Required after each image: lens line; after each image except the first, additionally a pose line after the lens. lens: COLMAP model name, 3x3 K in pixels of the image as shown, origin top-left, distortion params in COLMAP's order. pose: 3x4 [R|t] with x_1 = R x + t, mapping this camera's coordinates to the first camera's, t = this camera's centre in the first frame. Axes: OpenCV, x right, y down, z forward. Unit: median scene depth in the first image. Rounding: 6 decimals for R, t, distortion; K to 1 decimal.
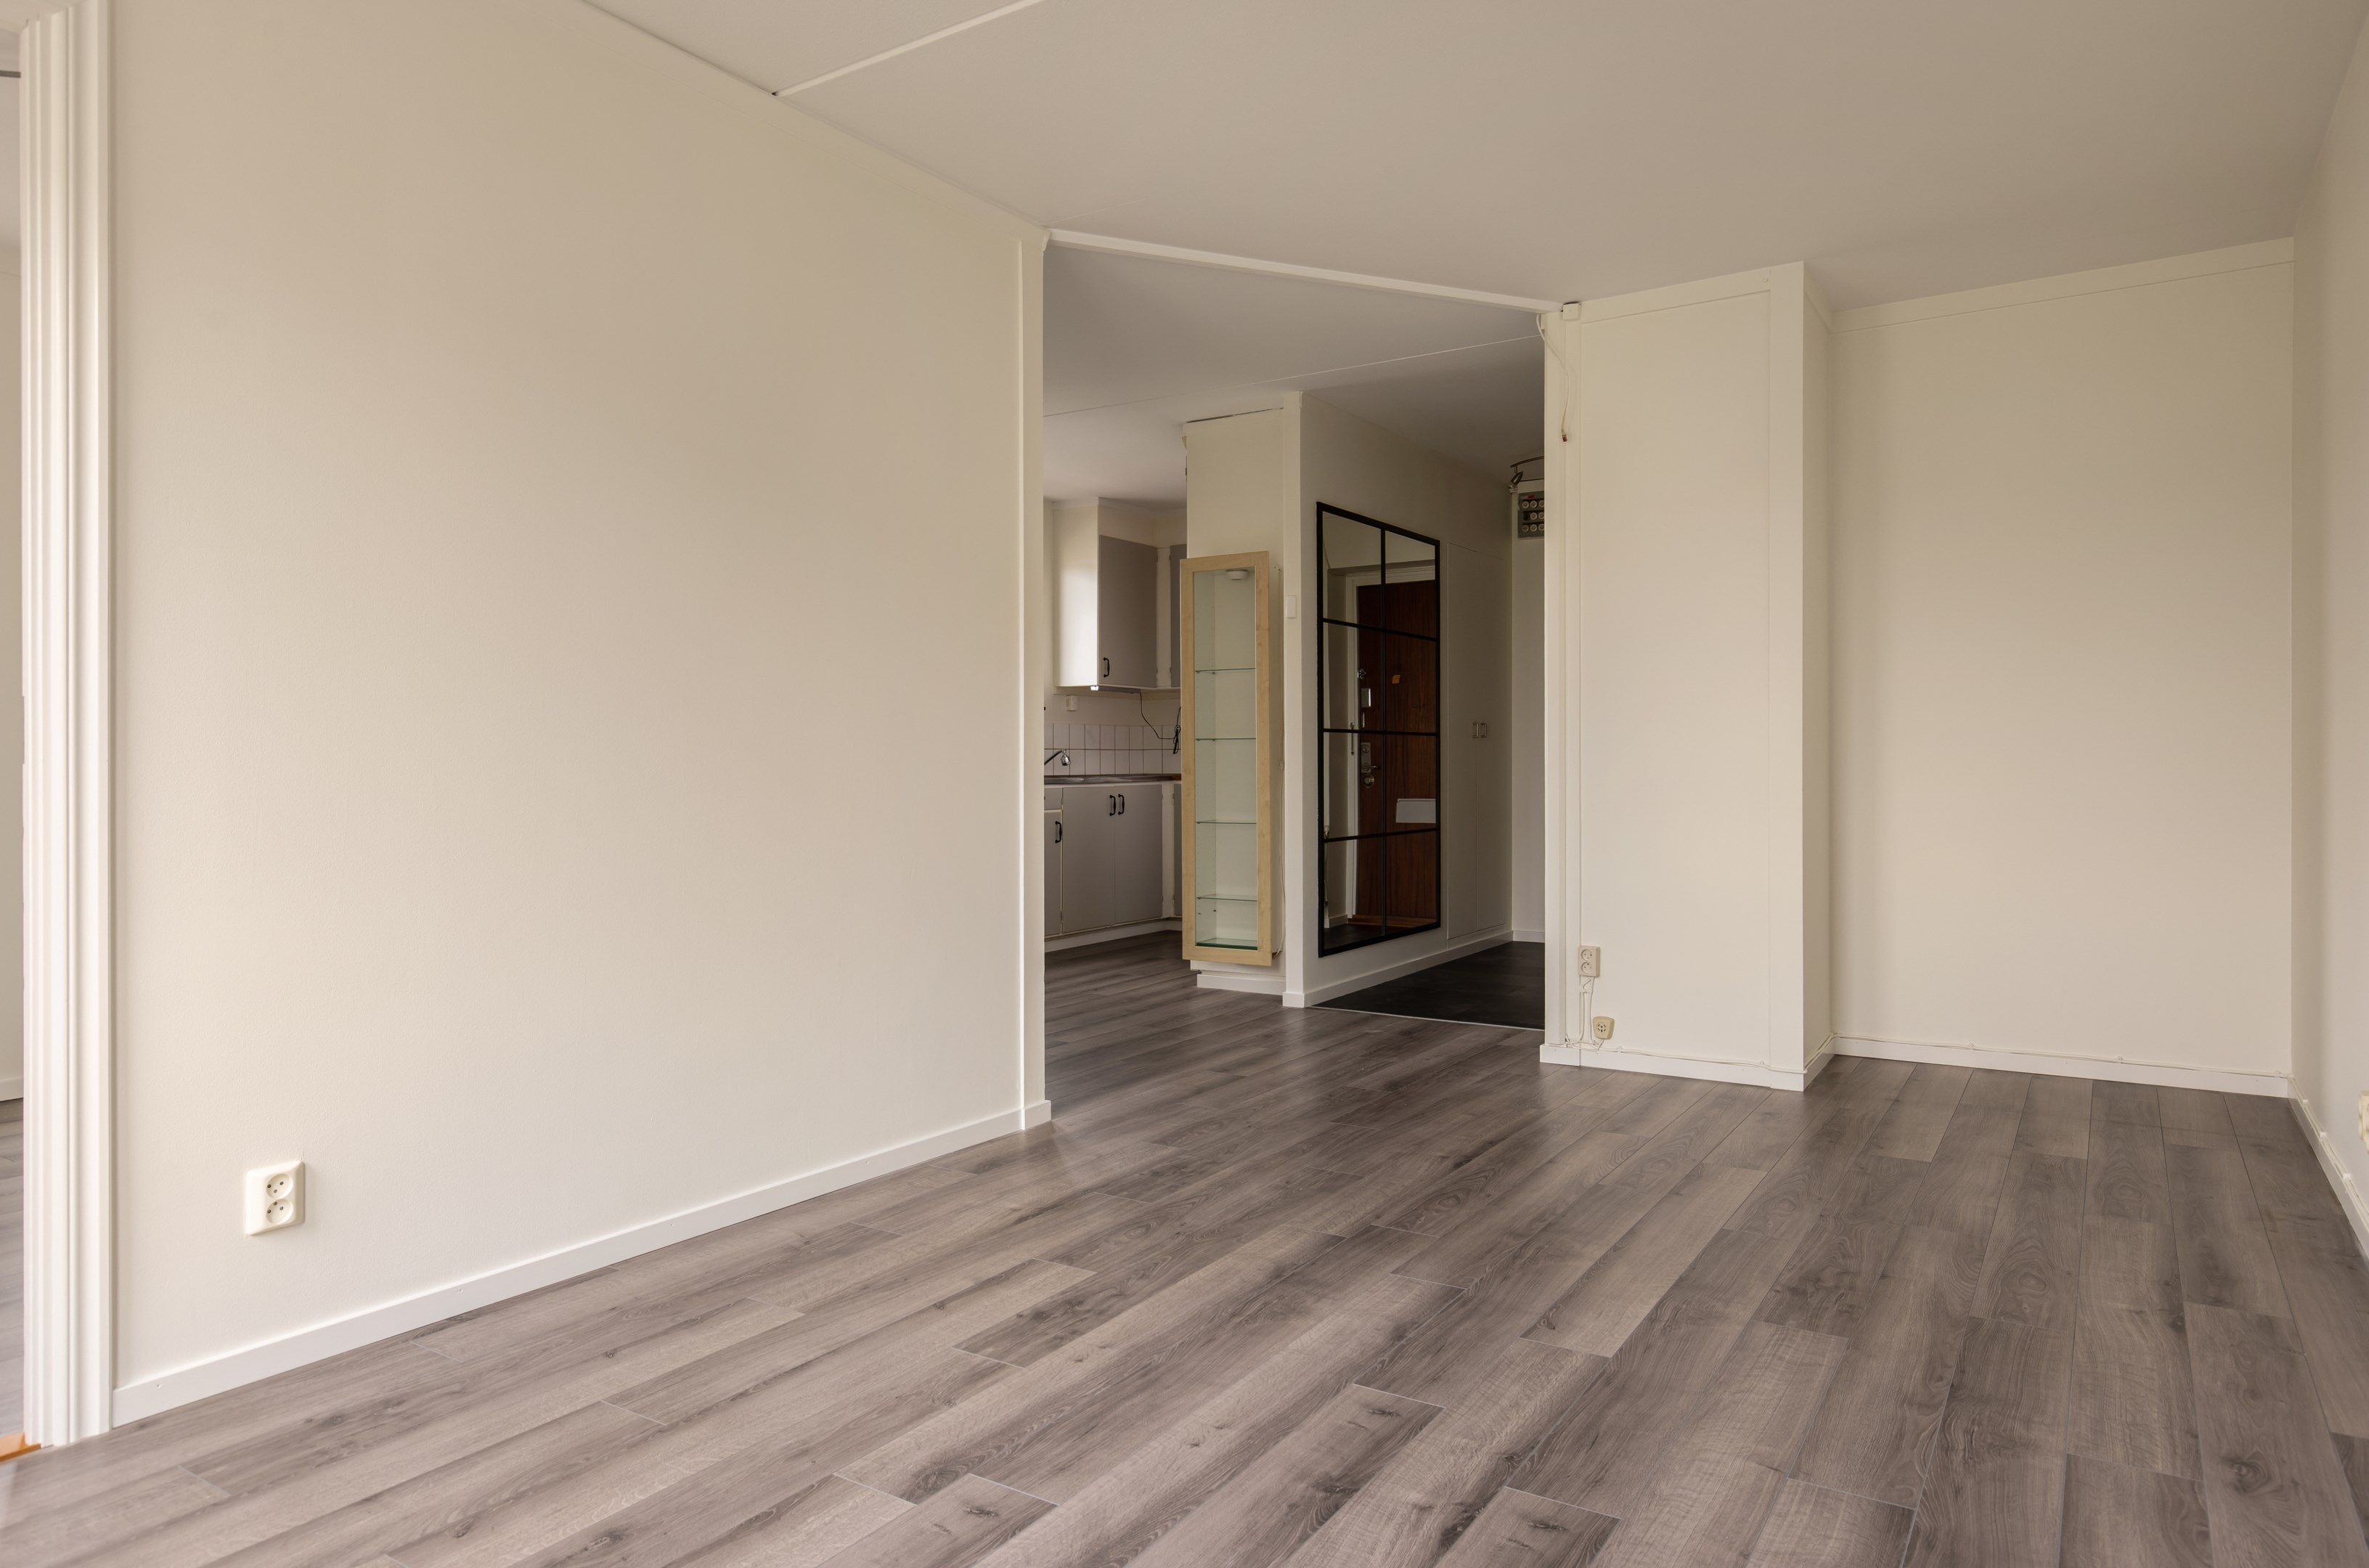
lens RADIAL K [[1411.7, 0, 1180.7], [0, 1411.7, 778.1], [0, 0, 1]] dist [0.014732, -0.010044]
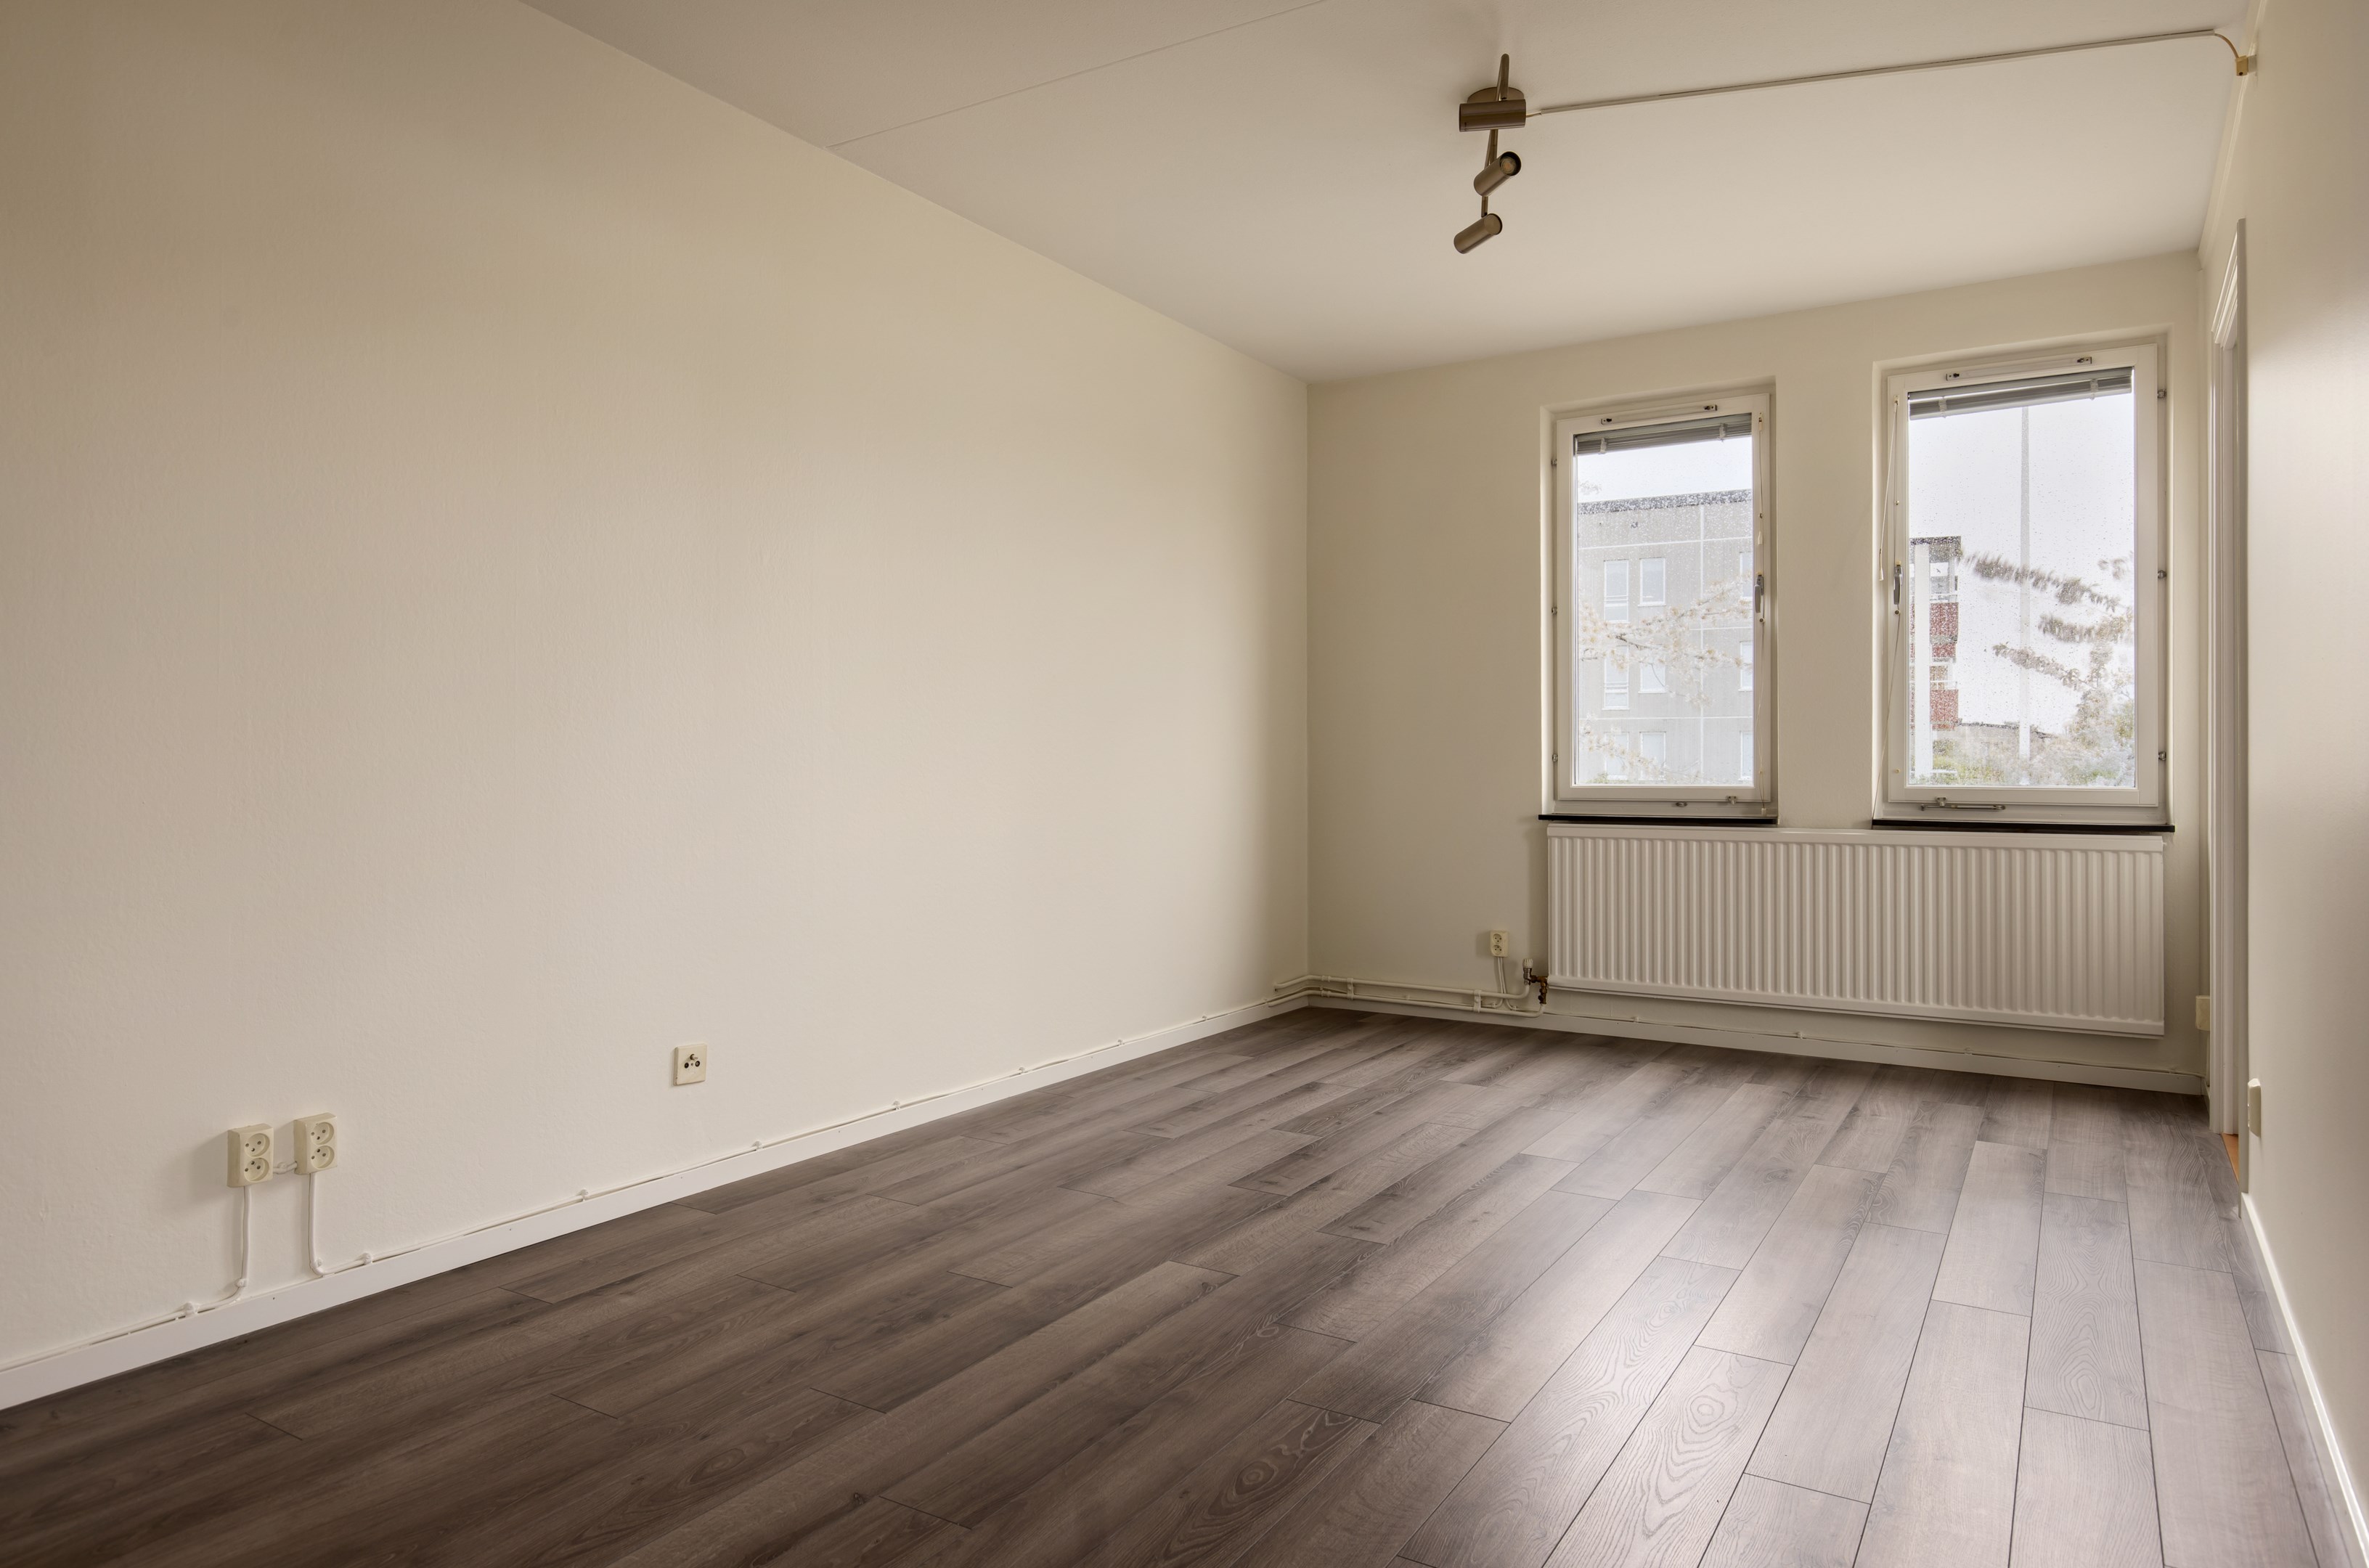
lens RADIAL K [[1472.7, 0, 1190.5], [0, 1472.7, 760.1], [0, 0, 1]] dist [0.006570, -0.002752]
pose [[-0.999542, 0.000747, -0.030257, 0.321653], [0.000545, 0.999978, 0.006682, -0.015068], [0.030261, 0.006663, -0.999520, 2.213746]]
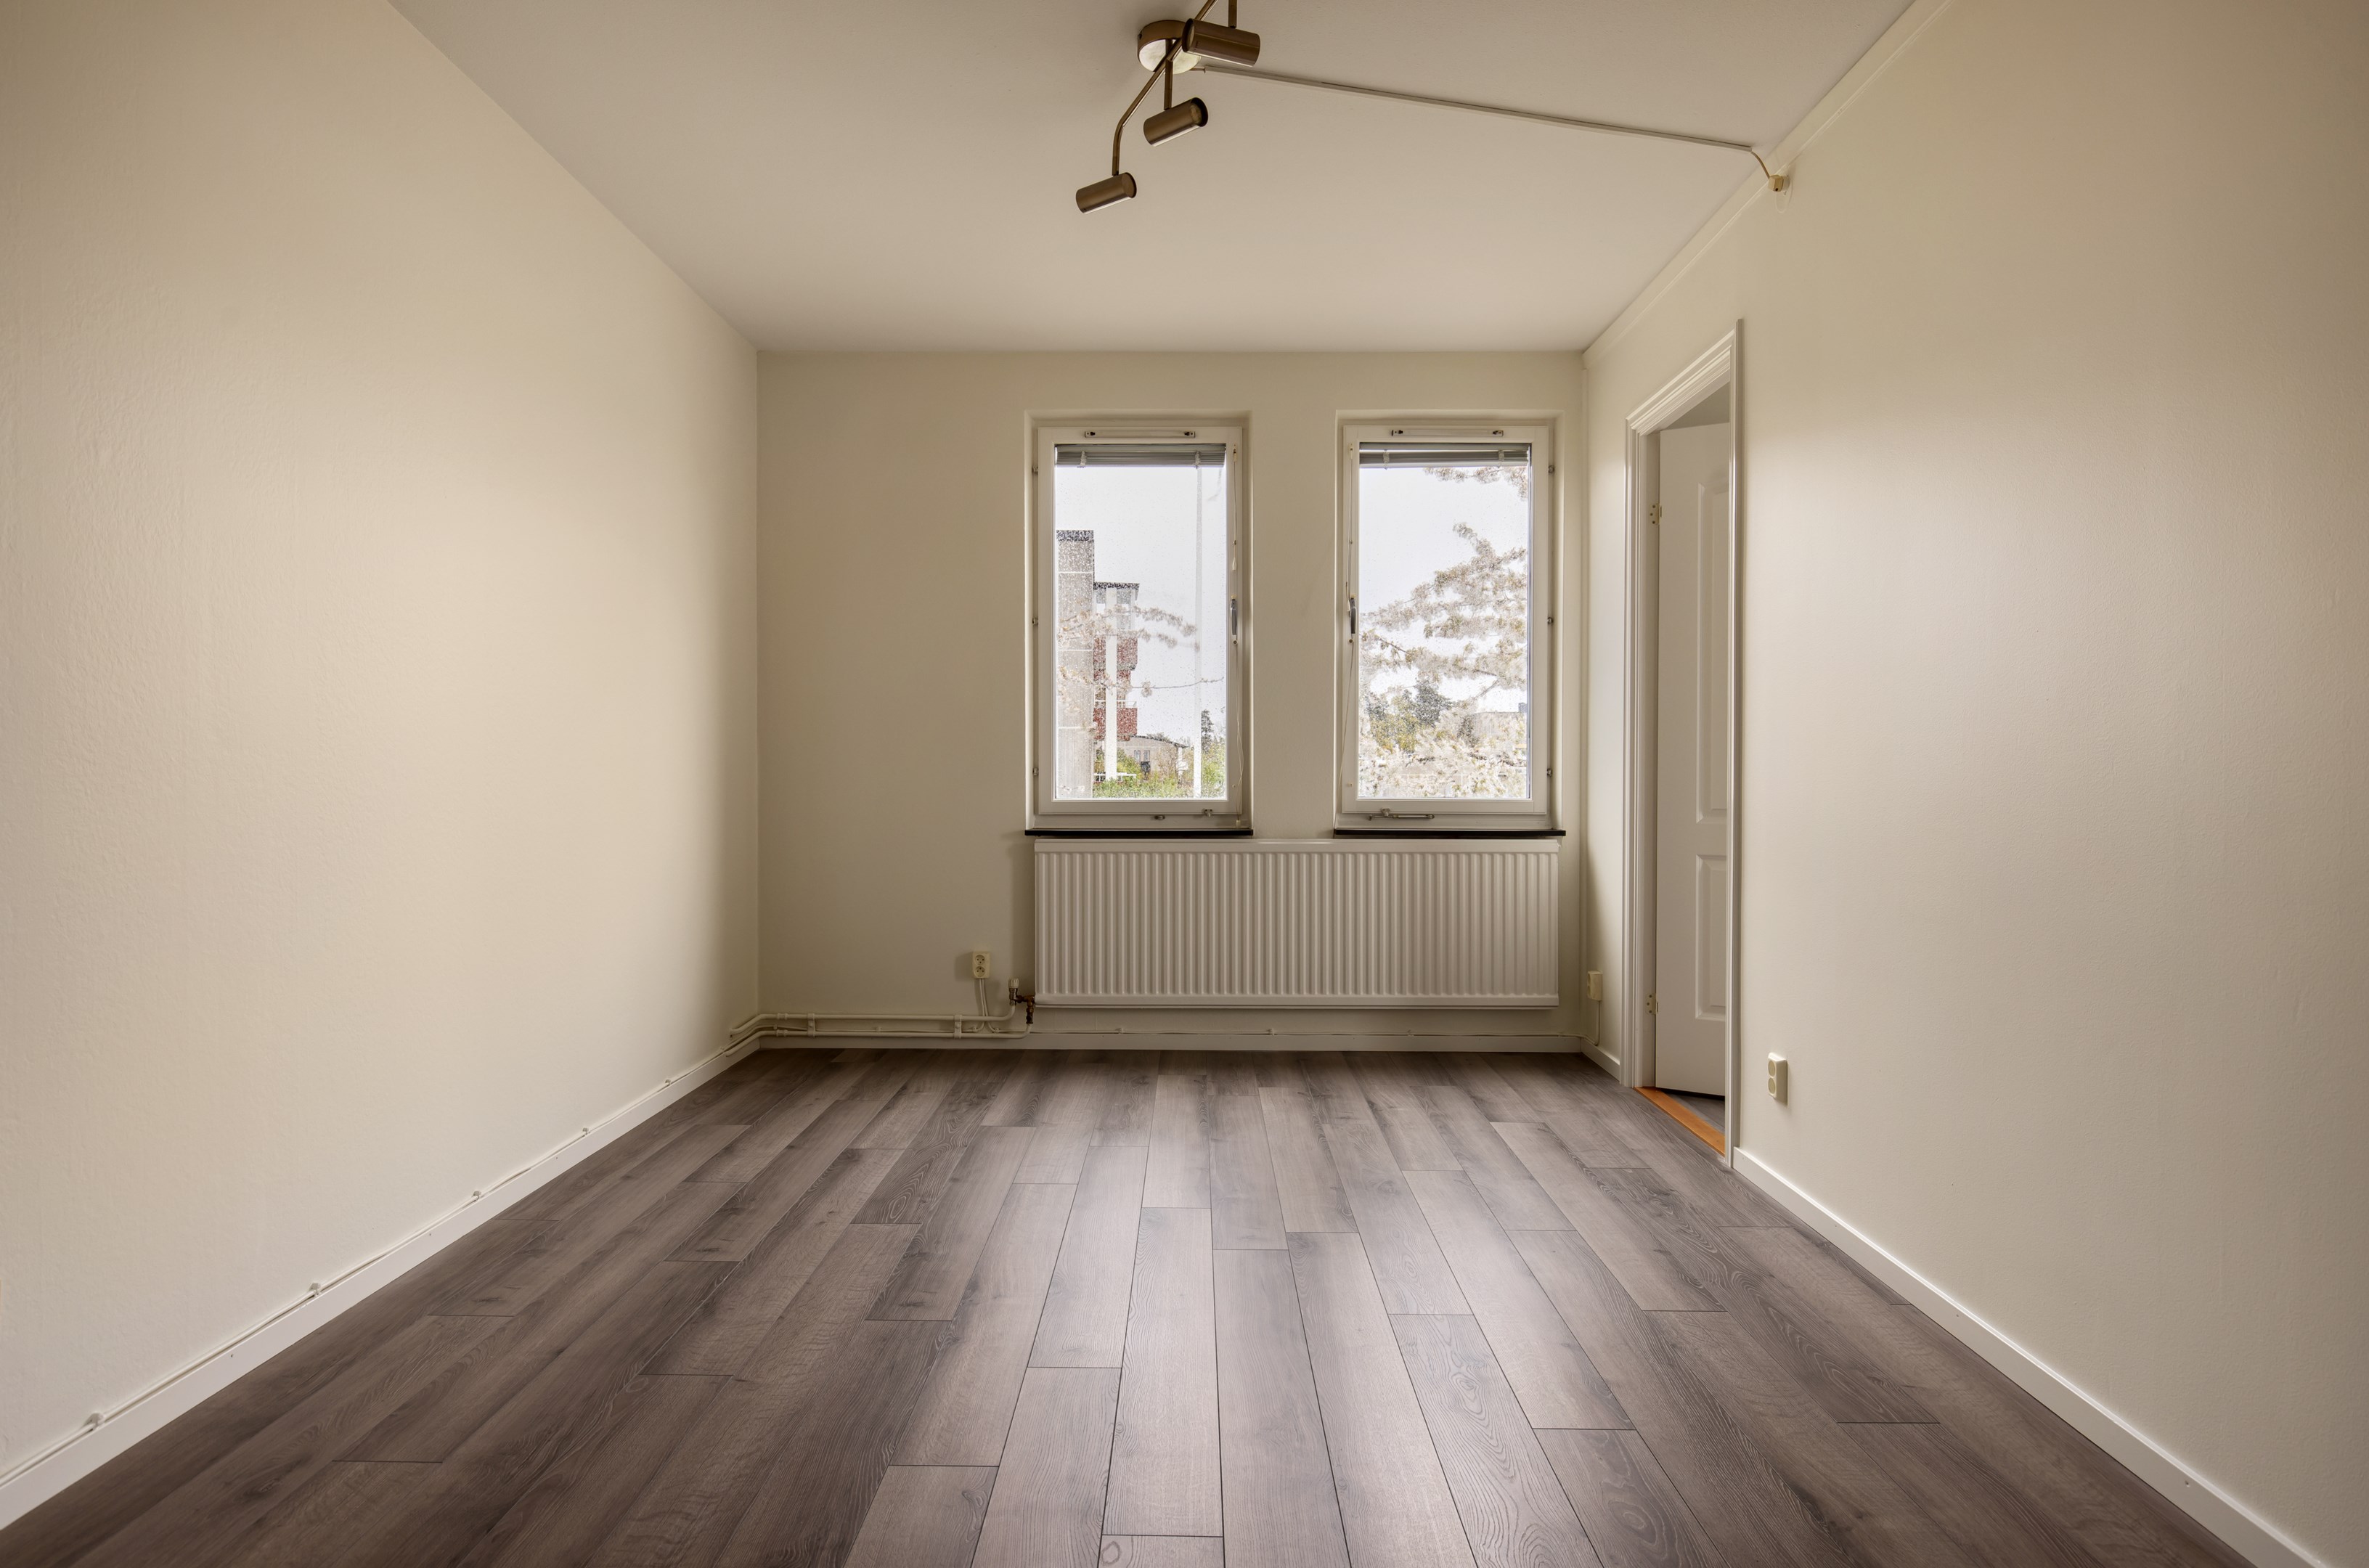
lens RADIAL K [[1326.6, 0, 1199.6], [0, 1326.6, 782.4], [0, 0, 1]] dist [-0.000077, 0.003426]
pose [[-0.836343, 0.005792, -0.548176, 0.586216], [-0.005956, 0.999789, 0.019651, -0.028417], [0.548174, 0.019700, -0.836132, 1.772591]]
